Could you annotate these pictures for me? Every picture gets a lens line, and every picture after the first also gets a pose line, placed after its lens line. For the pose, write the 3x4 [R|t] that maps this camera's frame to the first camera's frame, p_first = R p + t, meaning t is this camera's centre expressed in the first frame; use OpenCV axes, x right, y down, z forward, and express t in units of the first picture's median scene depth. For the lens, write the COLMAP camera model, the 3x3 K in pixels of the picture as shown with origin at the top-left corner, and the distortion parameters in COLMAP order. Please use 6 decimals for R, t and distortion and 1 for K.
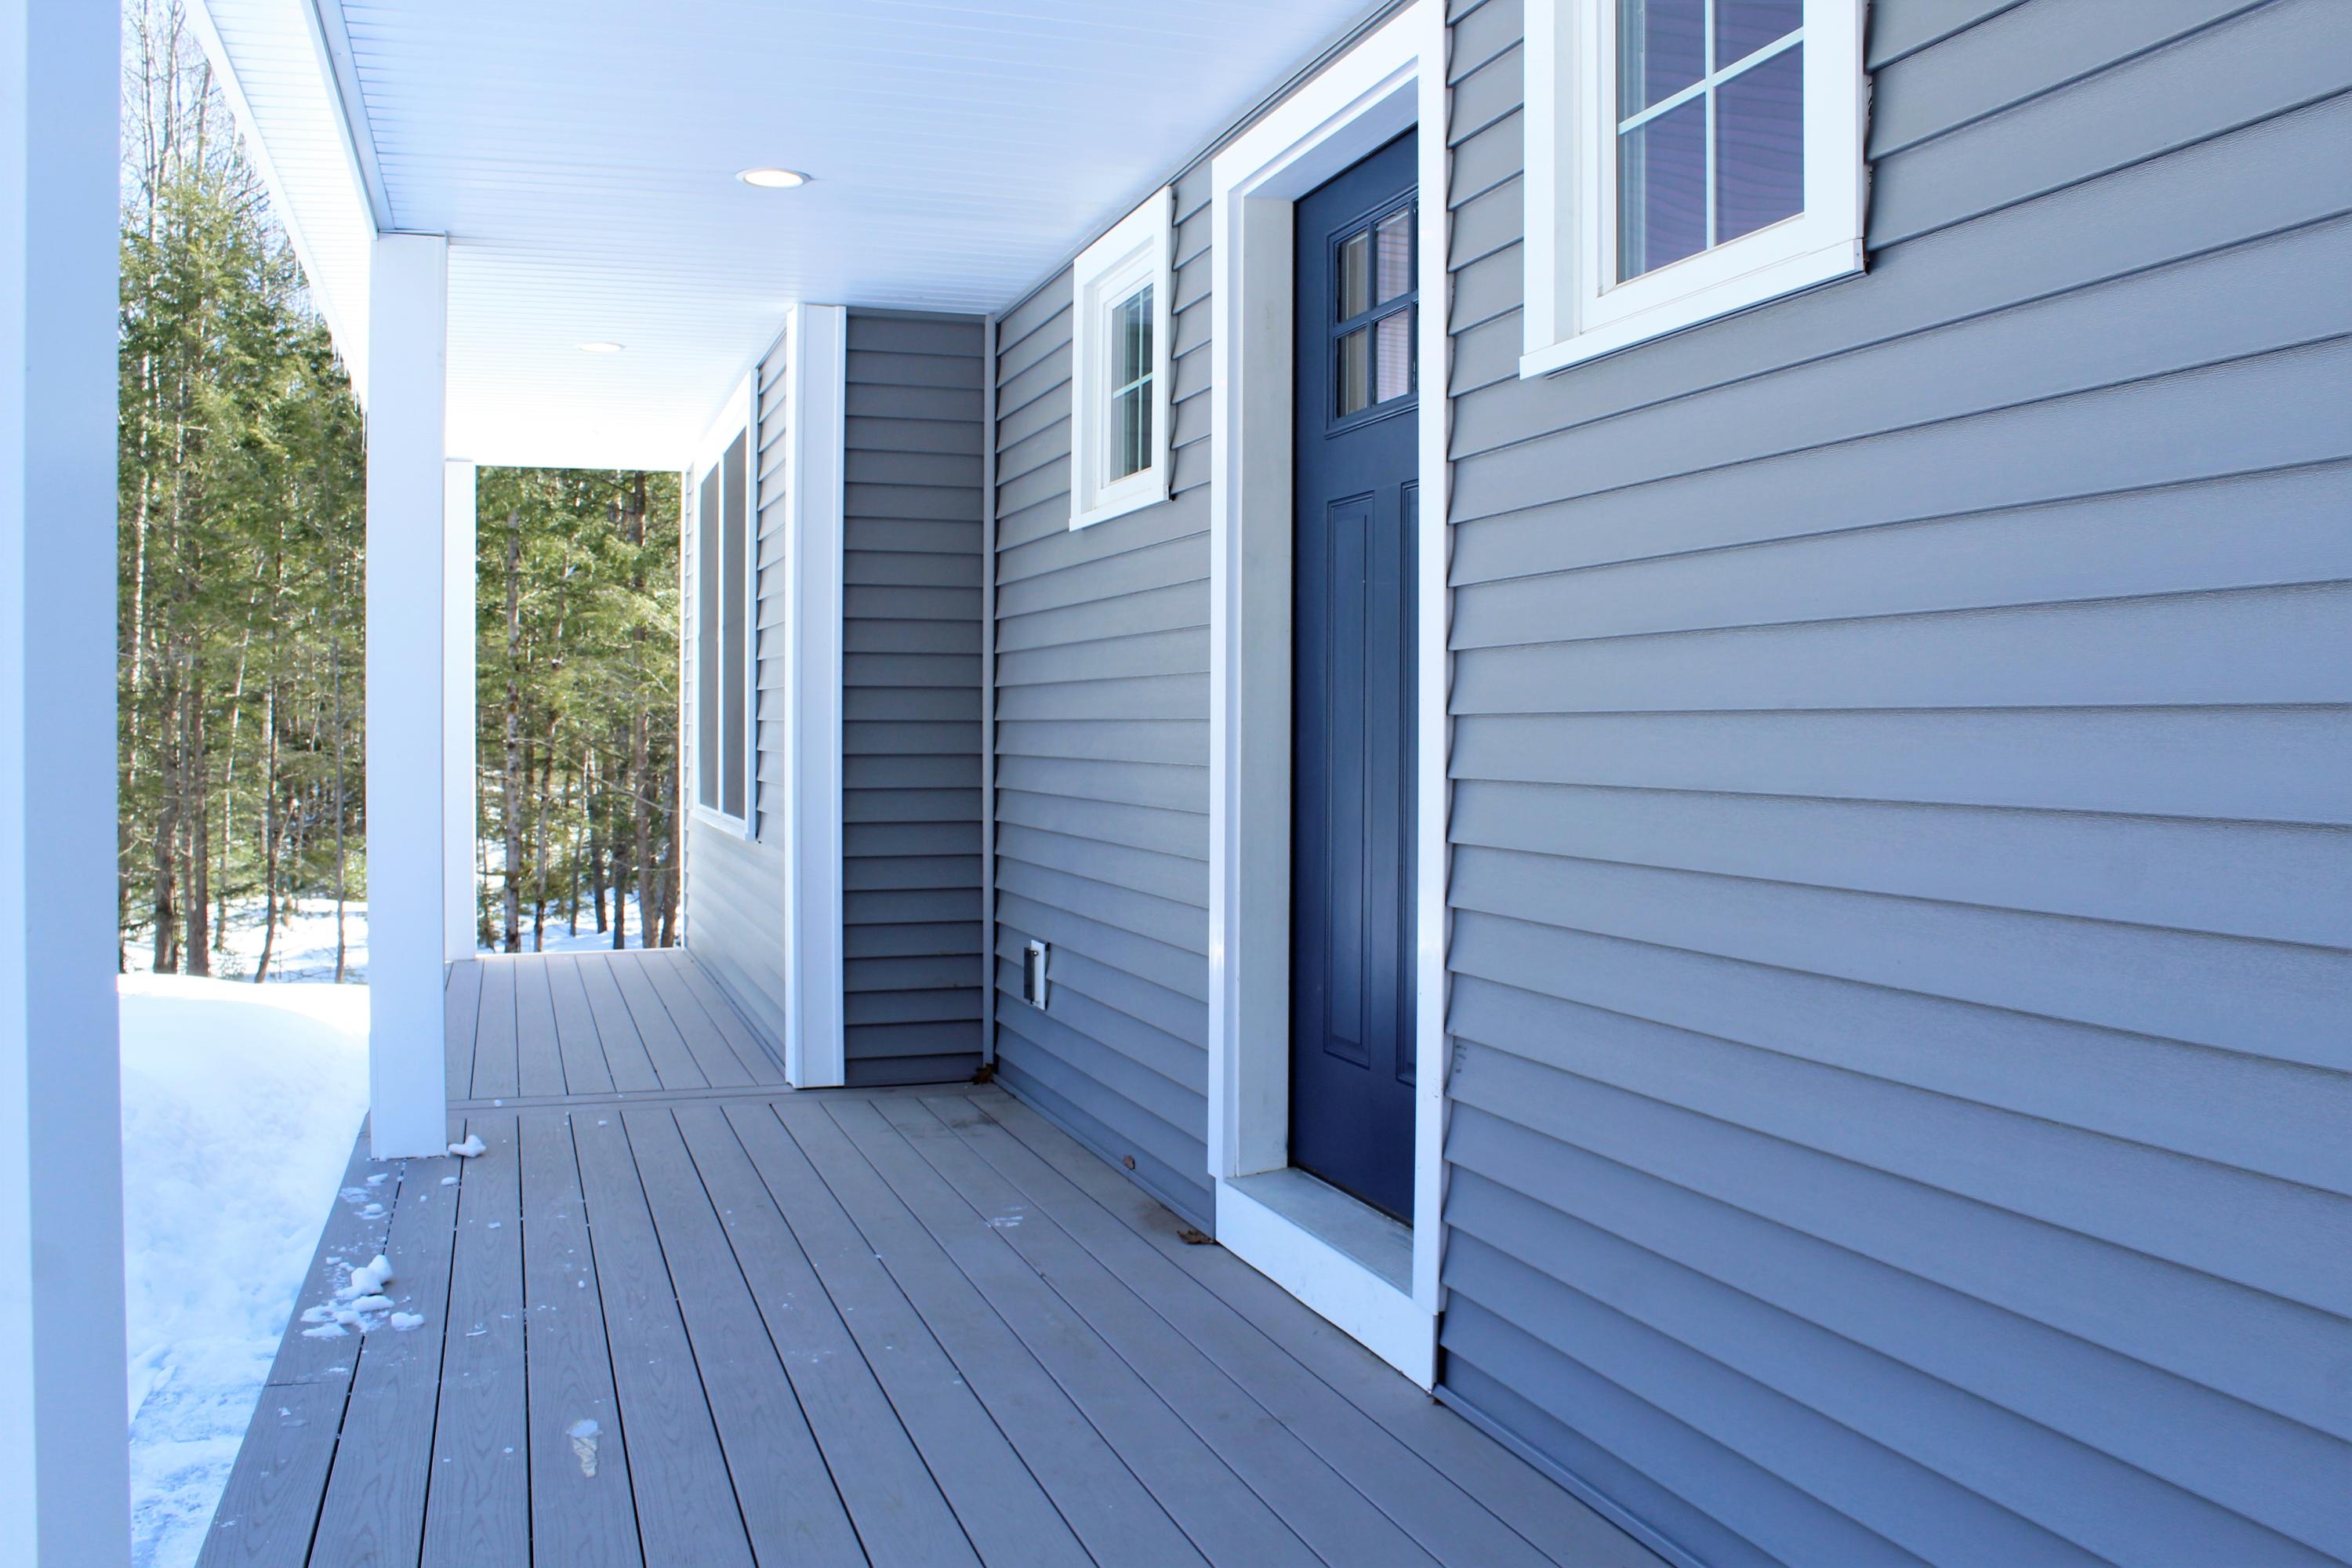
lens RADIAL K [[1994.7, 0, 1176.7], [0, 1994.7, 782.2], [0, 0, 1]] dist [-0.163678, 0.165050]
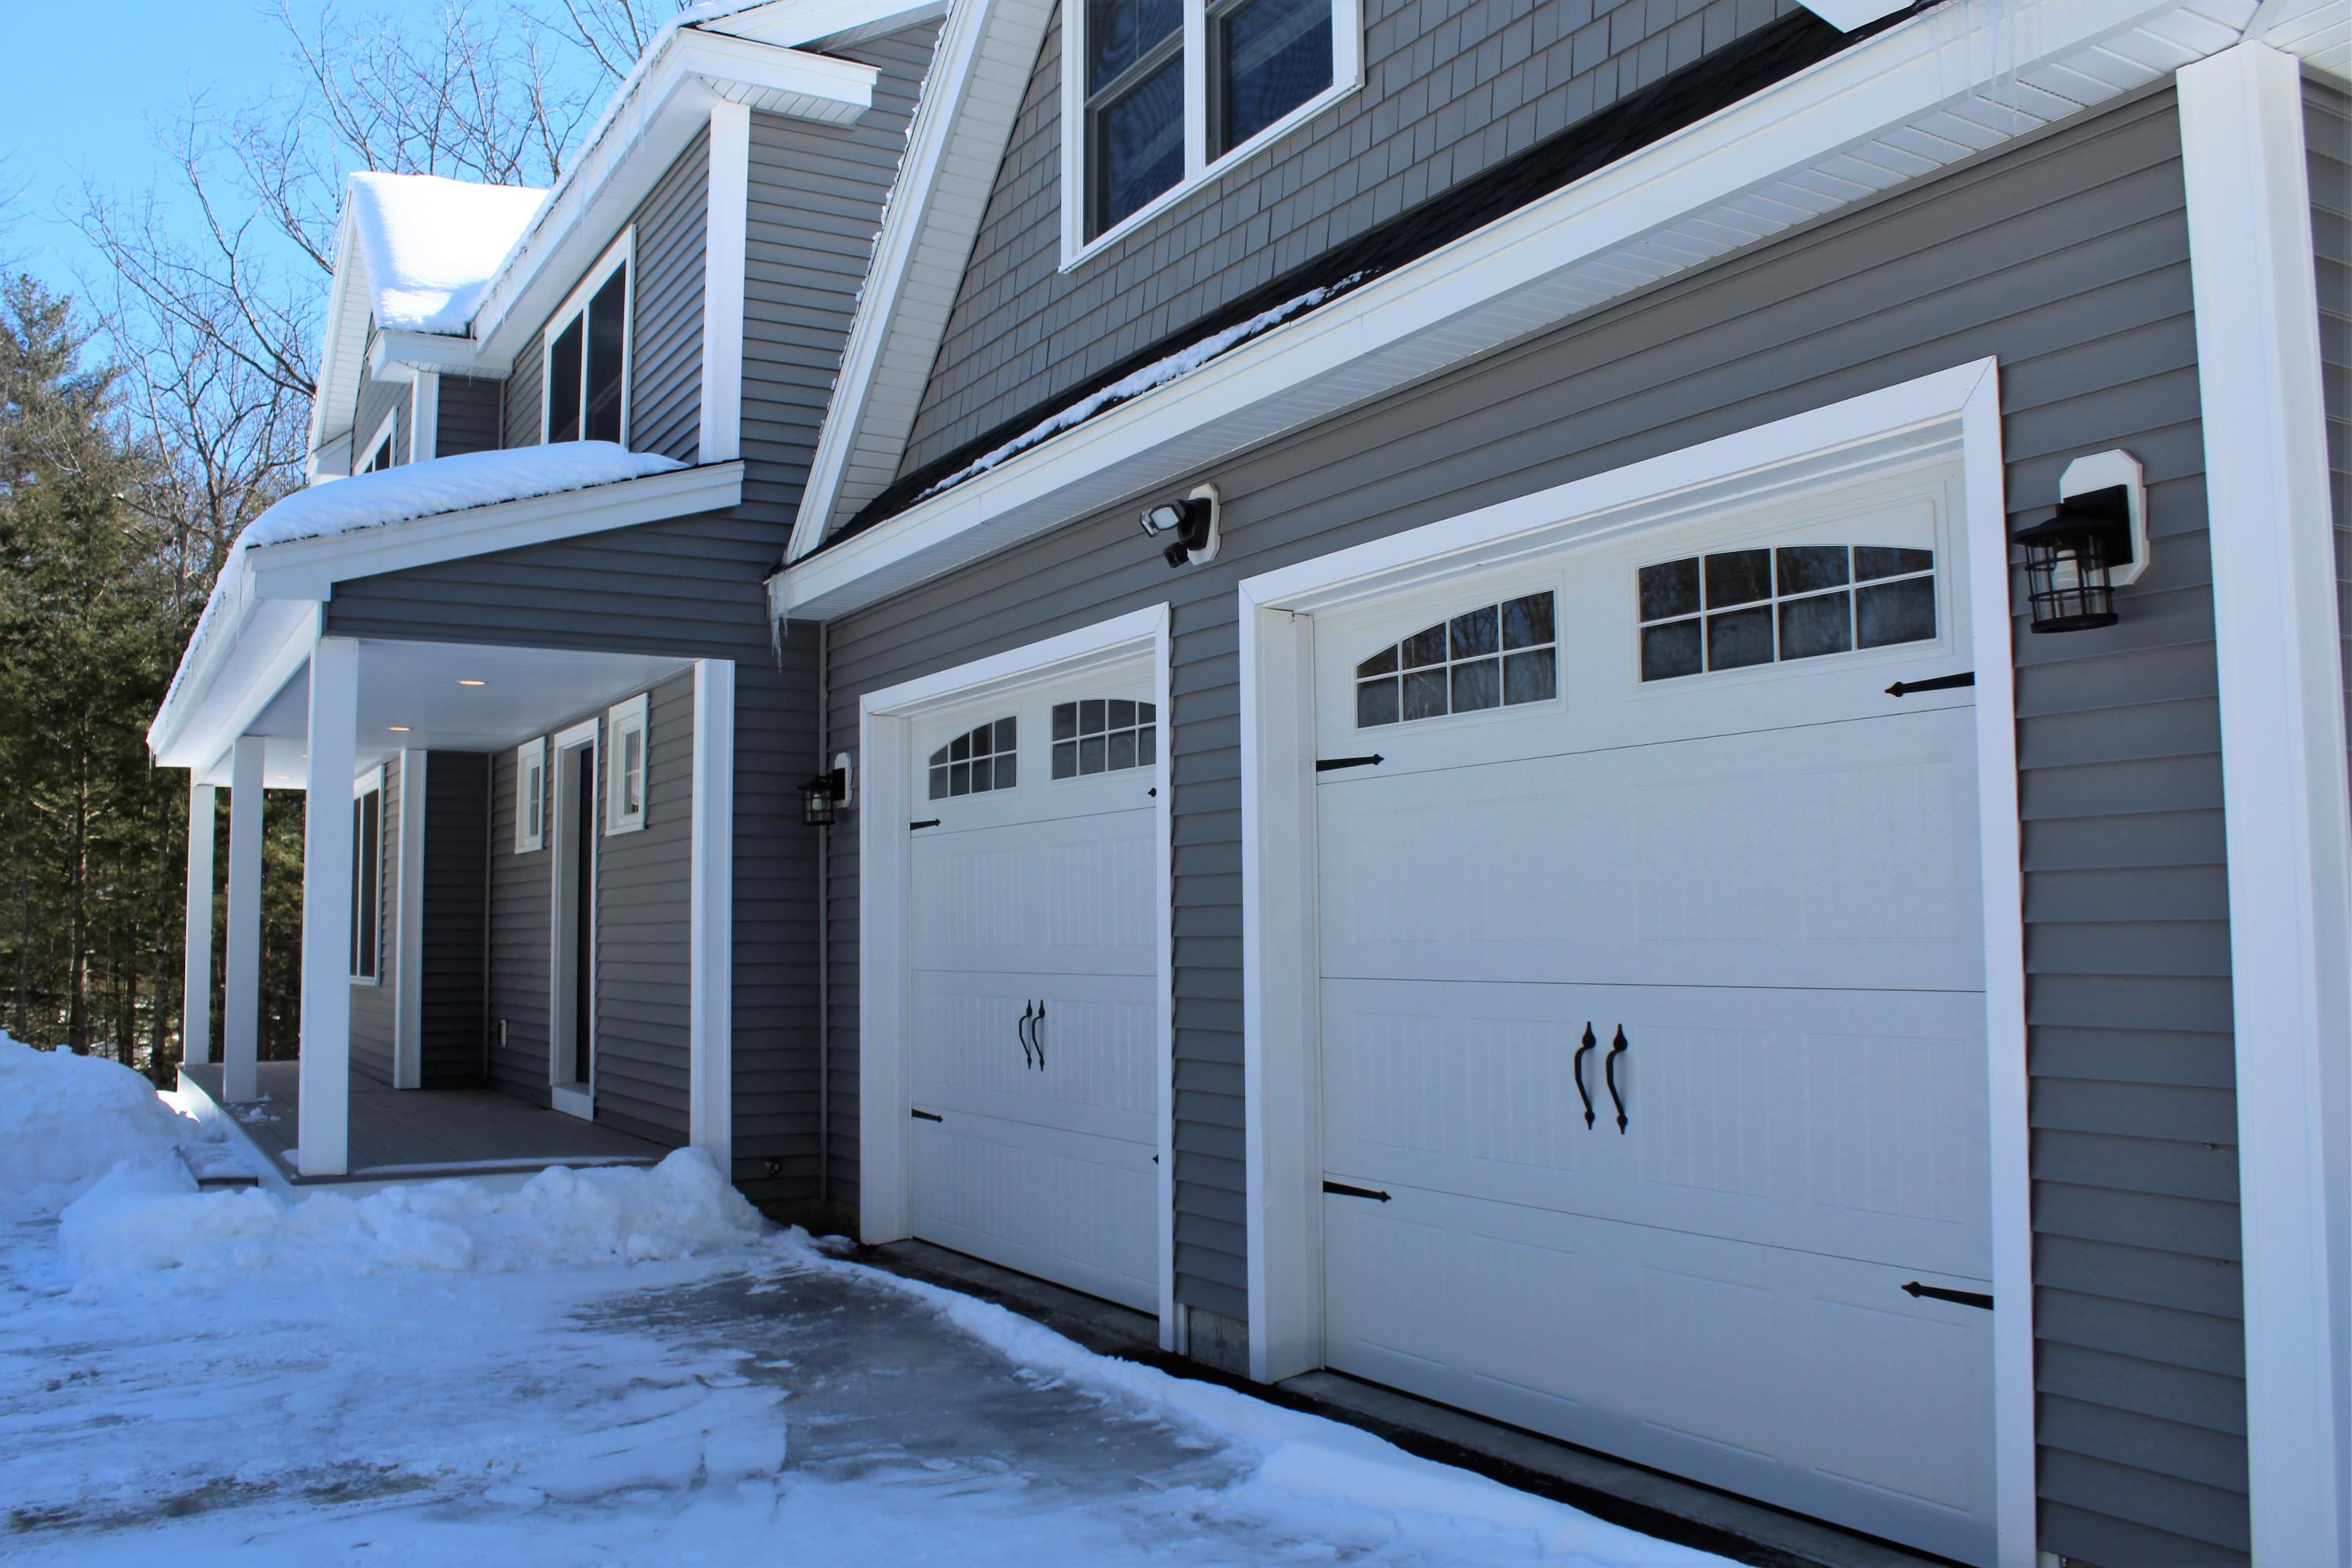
lens RADIAL K [[1994.7, 0, 1164.9], [0, 1994.7, 743.7], [0, 0, 1]] dist [-0.163678, 0.165050]
pose [[0.981557, 0.002617, 0.191154, 0.295503], [0.020386, 0.992772, -0.118275, 0.051576], [-0.190081, 0.119991, 0.974408, -1.699451]]
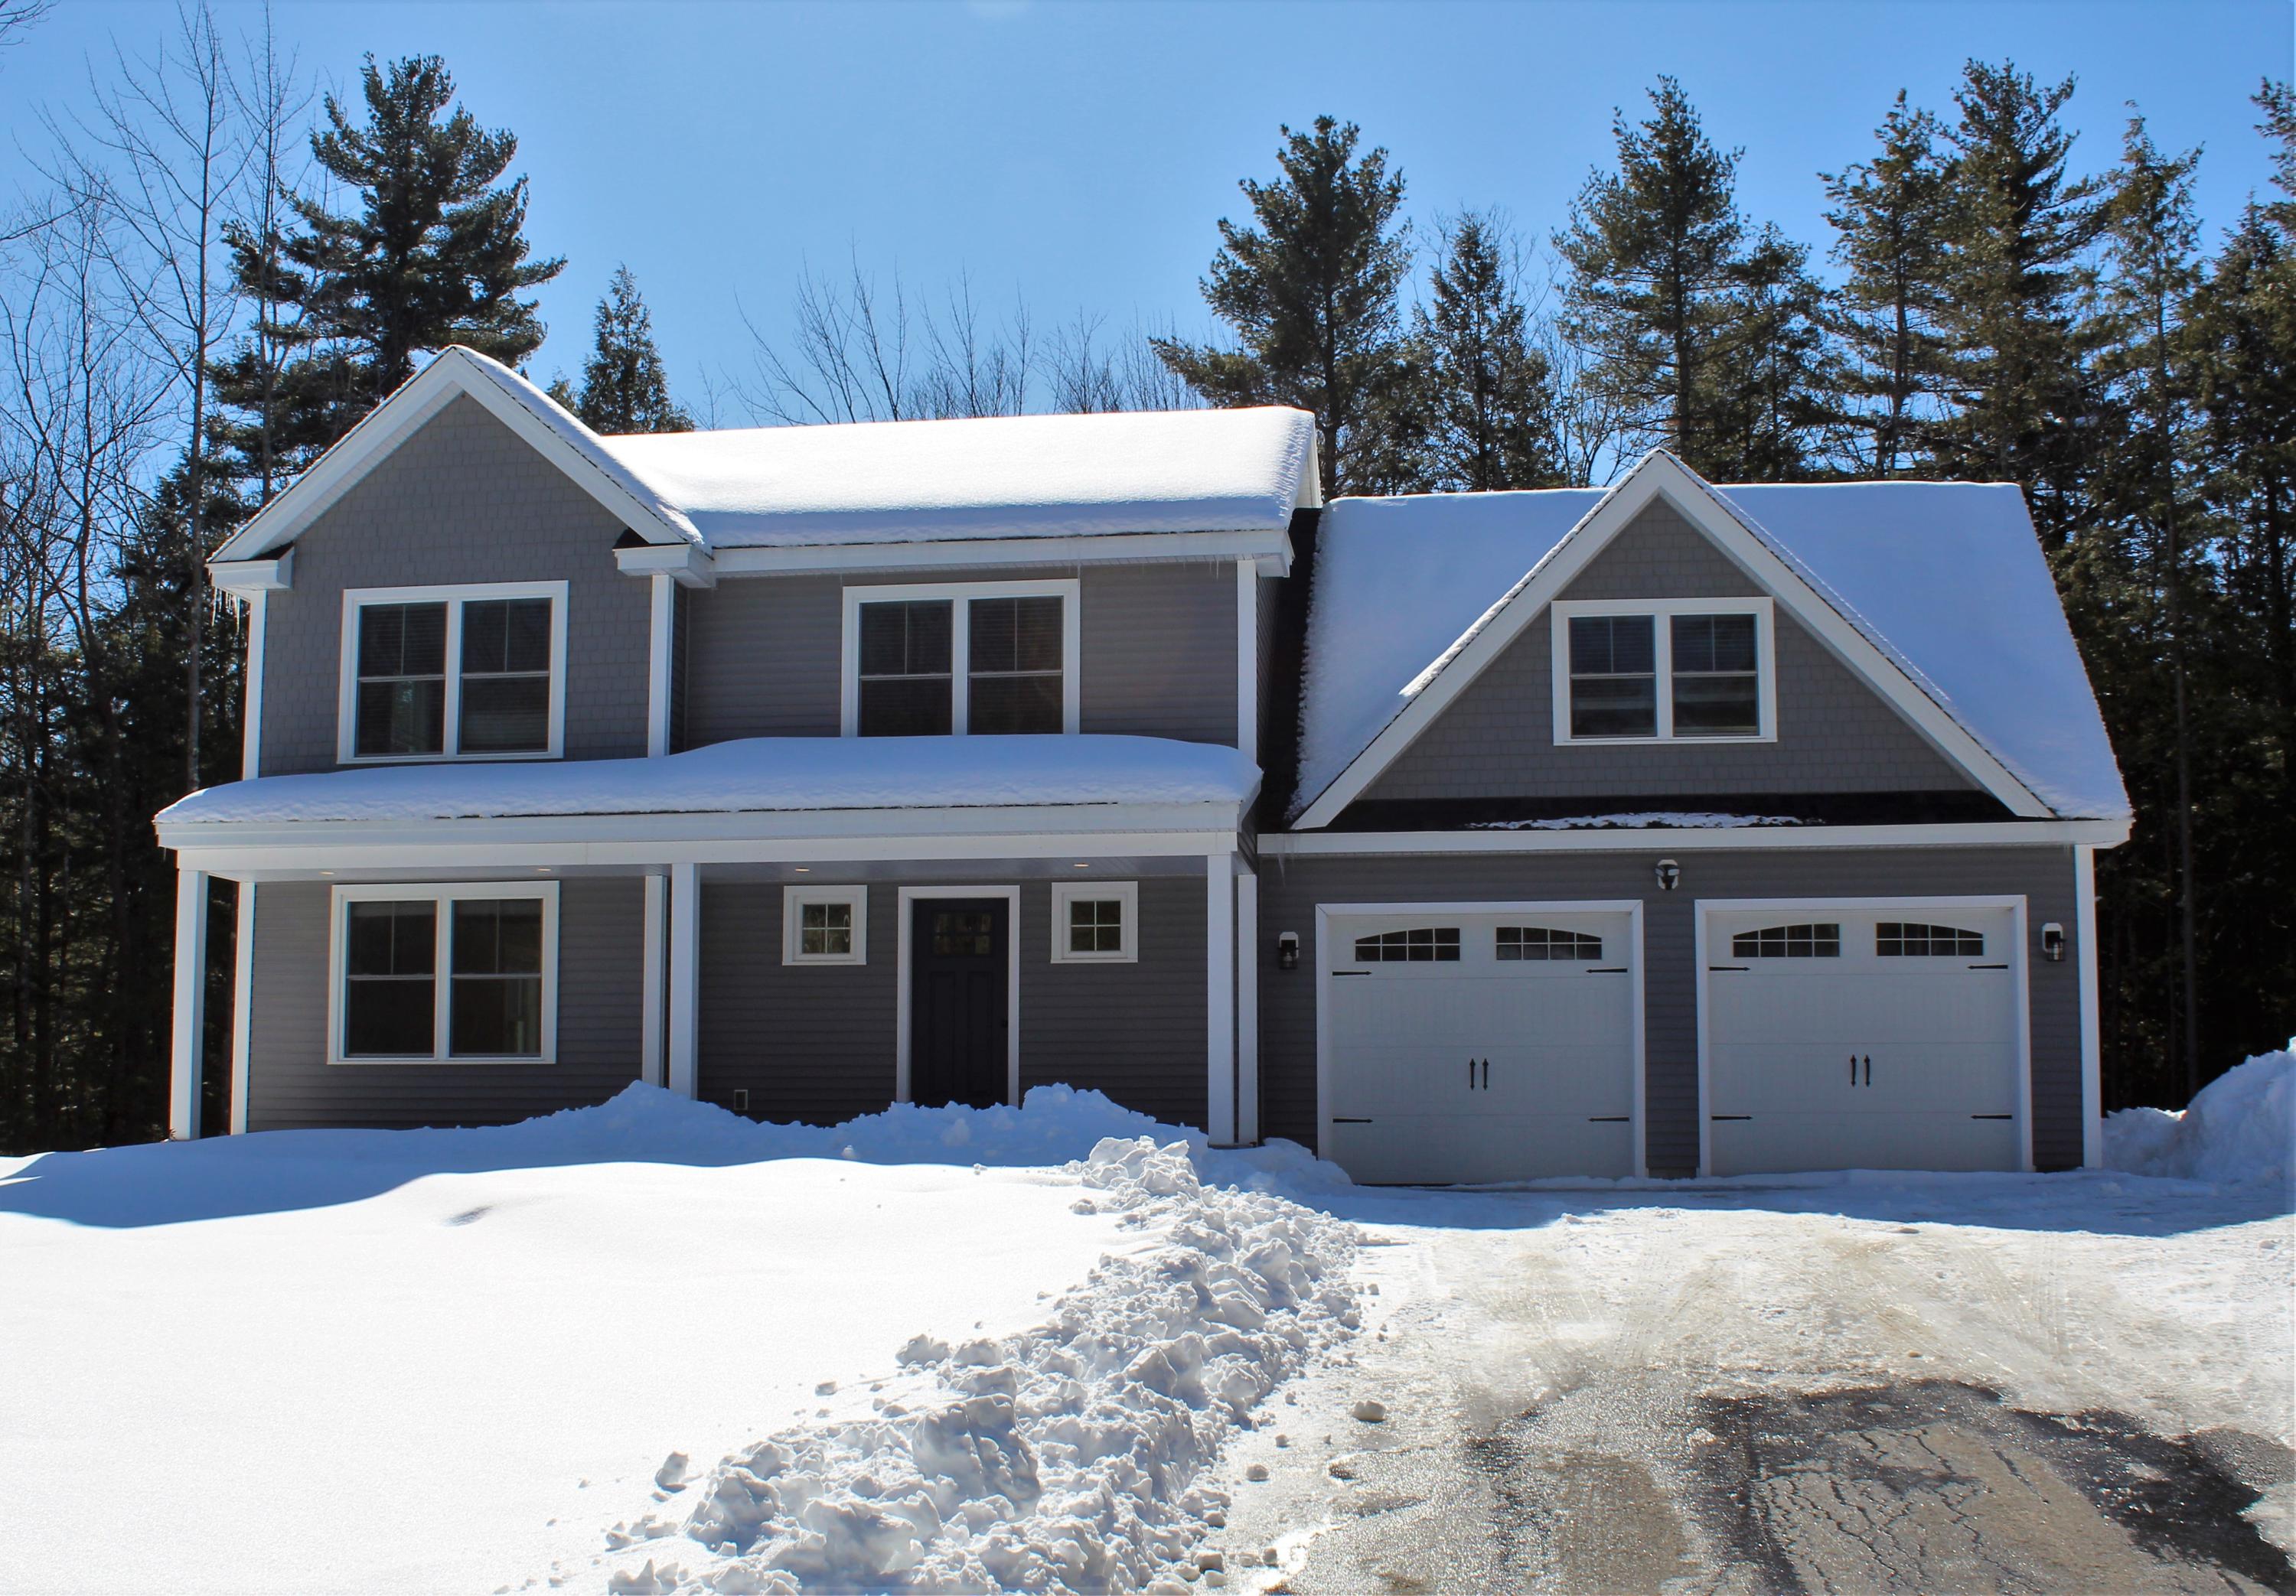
lens RADIAL K [[2644.1, 0, 1147.7], [0, 2644.1, 918.4], [0, 0, 1]] dist [-0.136680, 0.000000]
pose [[0.436741, 0.092927, 0.894775, -4.035493], [0.022728, 0.993193, -0.114242, 0.341909], [-0.899300, 0.070231, 0.431656, -1.602631]]
